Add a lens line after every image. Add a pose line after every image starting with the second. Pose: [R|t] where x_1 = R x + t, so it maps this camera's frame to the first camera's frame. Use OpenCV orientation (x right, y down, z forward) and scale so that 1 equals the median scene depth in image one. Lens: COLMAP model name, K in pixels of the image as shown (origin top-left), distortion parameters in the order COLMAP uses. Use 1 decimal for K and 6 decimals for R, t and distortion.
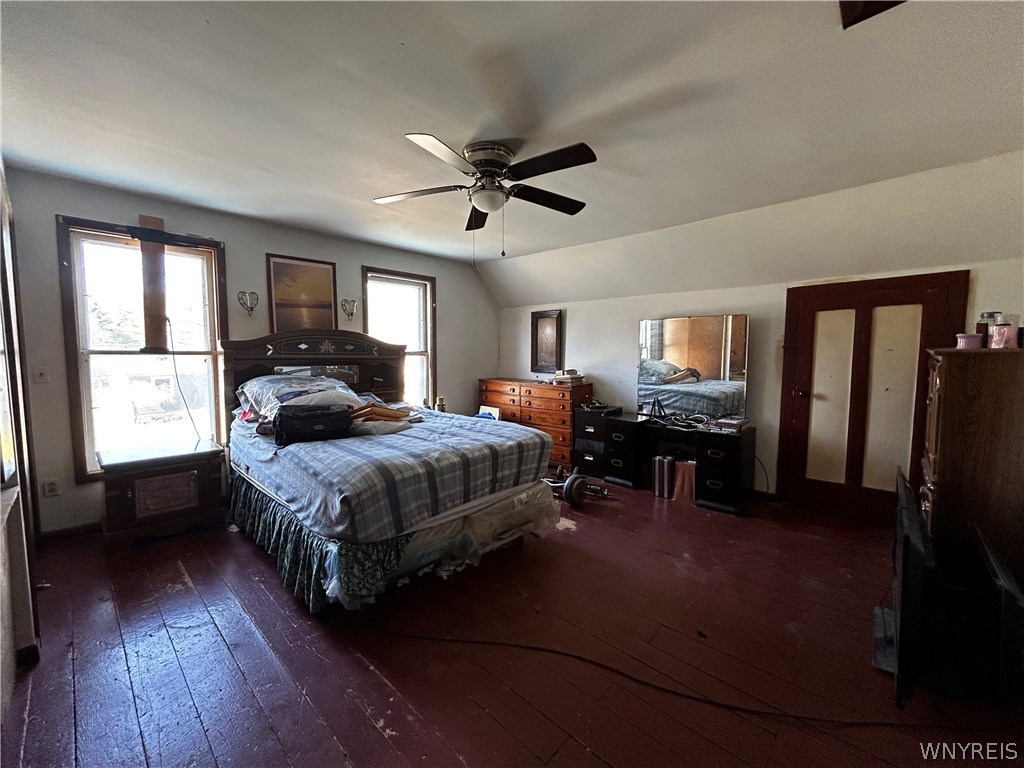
lens RADIAL K [[412.7, 0, 513.0], [0, 412.7, 384.5], [0, 0, 1]] dist [-0.001230, 0.000561]
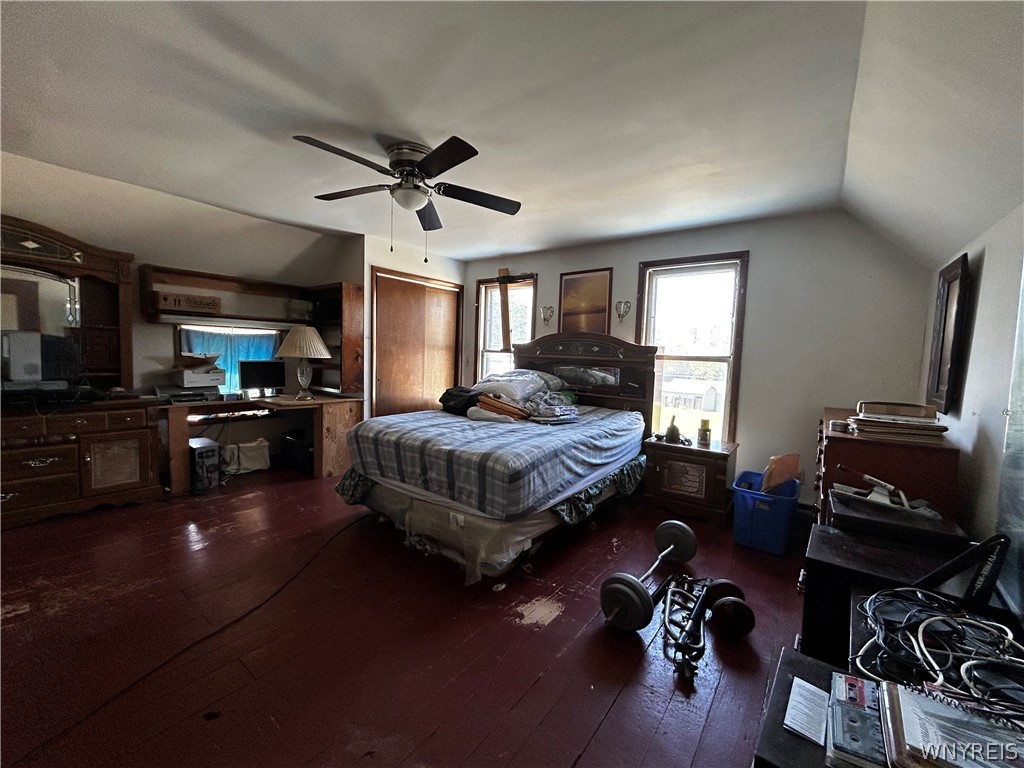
lens RADIAL K [[412.7, 0, 513.0], [0, 412.7, 384.5], [0, 0, 1]] dist [-0.001230, 0.000561]
pose [[0.087731, 0.079083, -0.993000, 0.633120], [-0.105981, 0.991927, 0.069634, -0.054236], [0.990490, 0.099130, 0.095404, 0.735863]]
